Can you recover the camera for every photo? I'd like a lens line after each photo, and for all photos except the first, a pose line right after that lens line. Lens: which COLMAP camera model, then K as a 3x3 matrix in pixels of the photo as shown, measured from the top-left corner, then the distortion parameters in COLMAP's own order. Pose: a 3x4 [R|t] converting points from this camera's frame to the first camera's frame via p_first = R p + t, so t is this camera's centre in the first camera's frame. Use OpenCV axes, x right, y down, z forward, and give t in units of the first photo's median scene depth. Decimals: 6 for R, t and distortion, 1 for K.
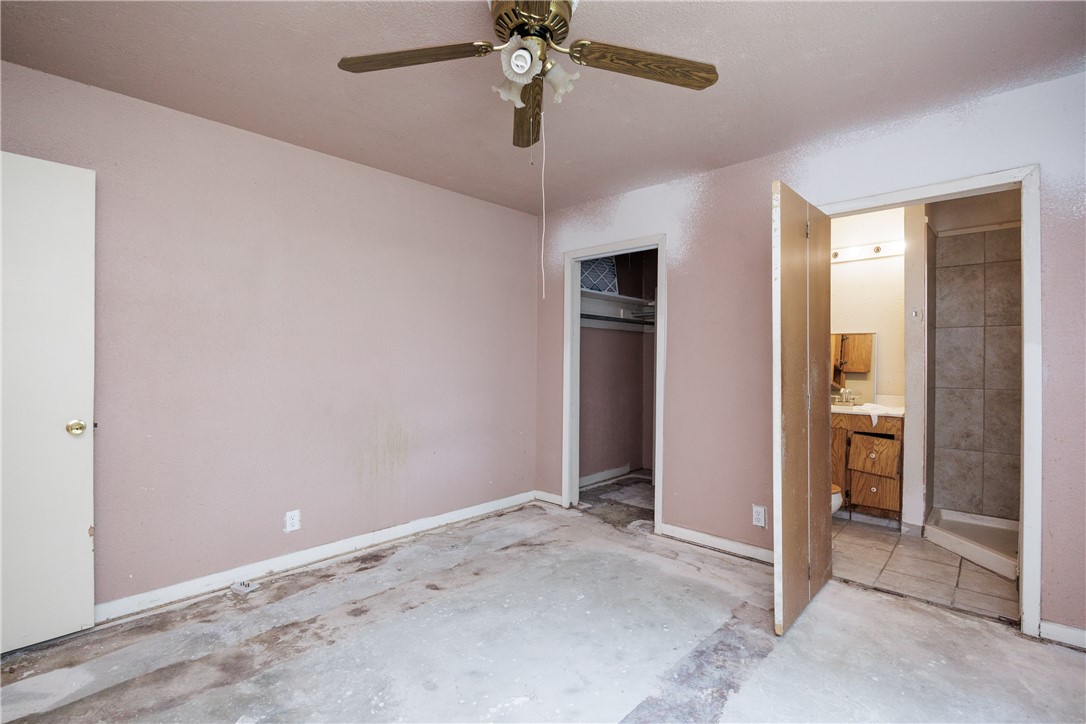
lens RADIAL K [[502.6, 0, 542.7], [0, 502.6, 359.6], [0, 0, 1]] dist [-0.017350, 0.002216]
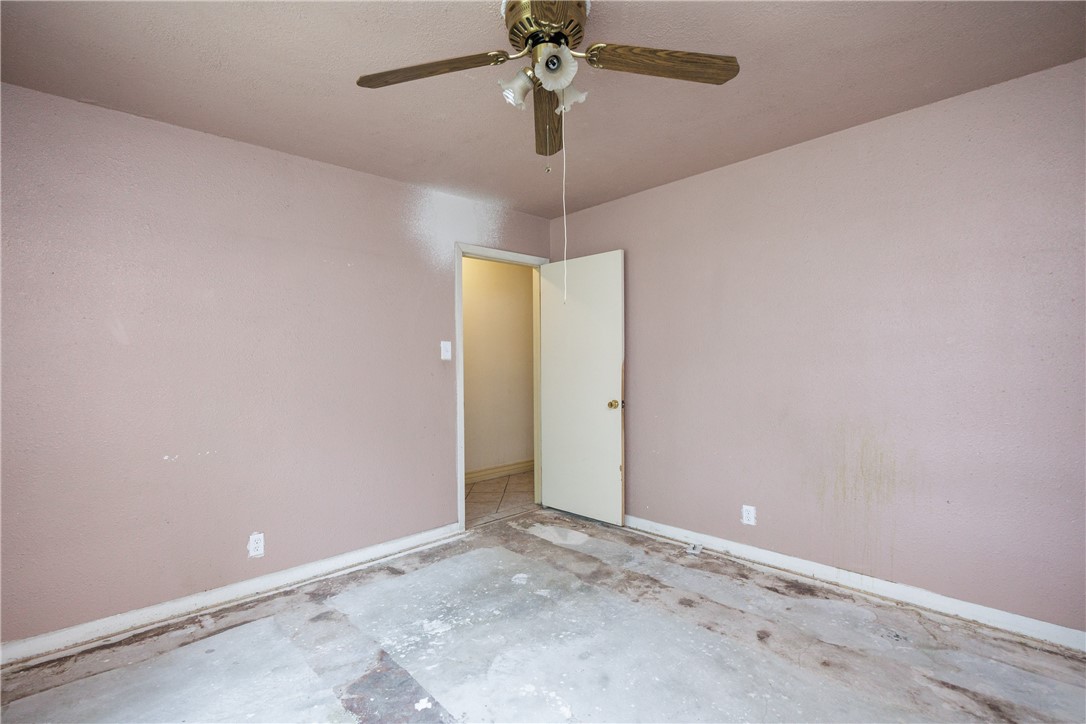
lens RADIAL K [[502.6, 0, 543.1], [0, 502.6, 366.2], [0, 0, 1]] dist [-0.017350, 0.002216]
pose [[-0.056976, 0.005466, -0.998361, 0.632022], [0.013727, 0.999895, 0.004691, -0.004181], [0.998281, -0.013437, -0.057045, 0.686341]]
